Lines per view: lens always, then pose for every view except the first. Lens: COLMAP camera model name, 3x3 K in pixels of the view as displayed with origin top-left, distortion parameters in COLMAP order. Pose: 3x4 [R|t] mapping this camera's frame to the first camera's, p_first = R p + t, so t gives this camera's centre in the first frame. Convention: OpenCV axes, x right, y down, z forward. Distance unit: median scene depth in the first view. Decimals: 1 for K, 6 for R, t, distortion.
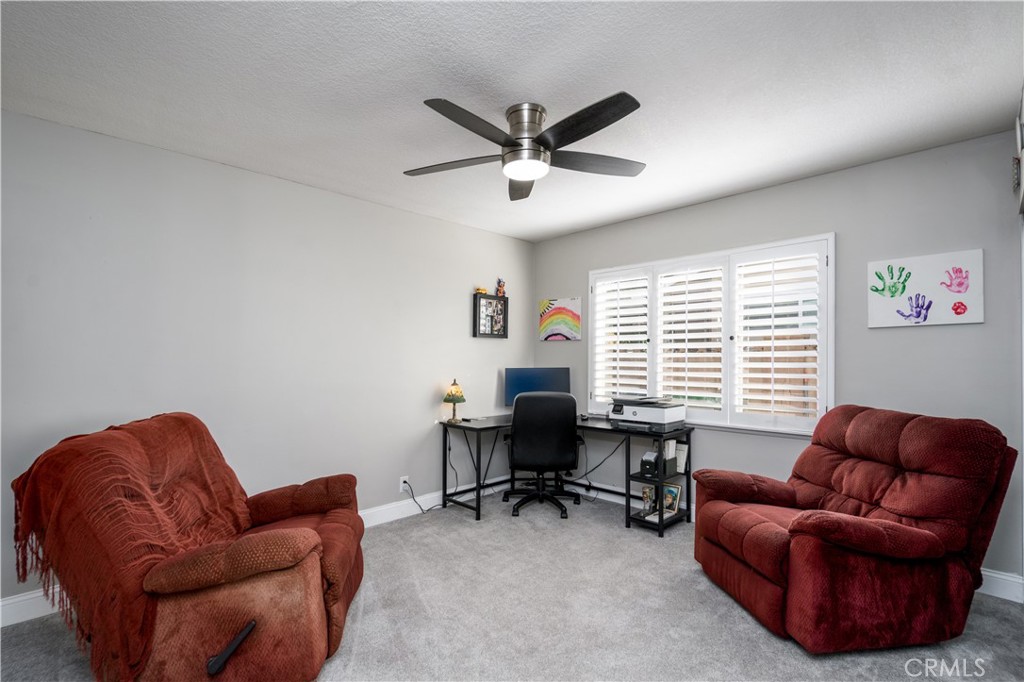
lens RADIAL K [[503.2, 0, 511.6], [0, 503.2, 355.8], [0, 0, 1]] dist [-0.001543, -0.000371]
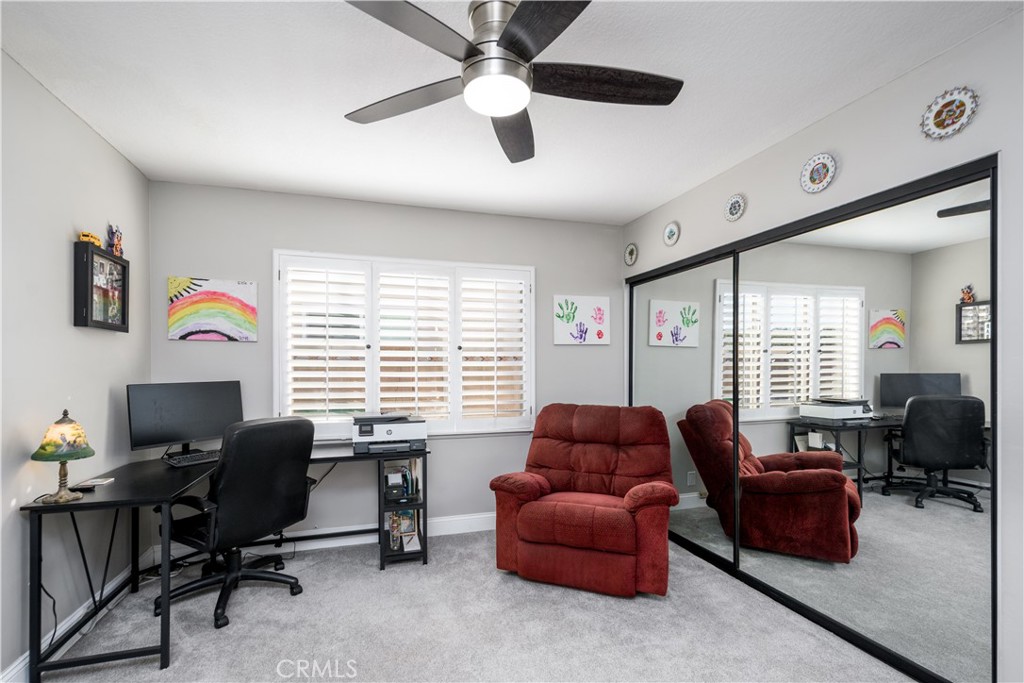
lens RADIAL K [[460.7, 0, 499.7], [0, 460.7, 368.8], [0, 0, 1]] dist [0.000880, -0.000189]
pose [[0.444974, -0.003193, 0.895538, -0.358211], [-0.004763, 0.999971, 0.005932, 0.002025], [-0.895531, -0.006905, 0.444946, 0.473955]]
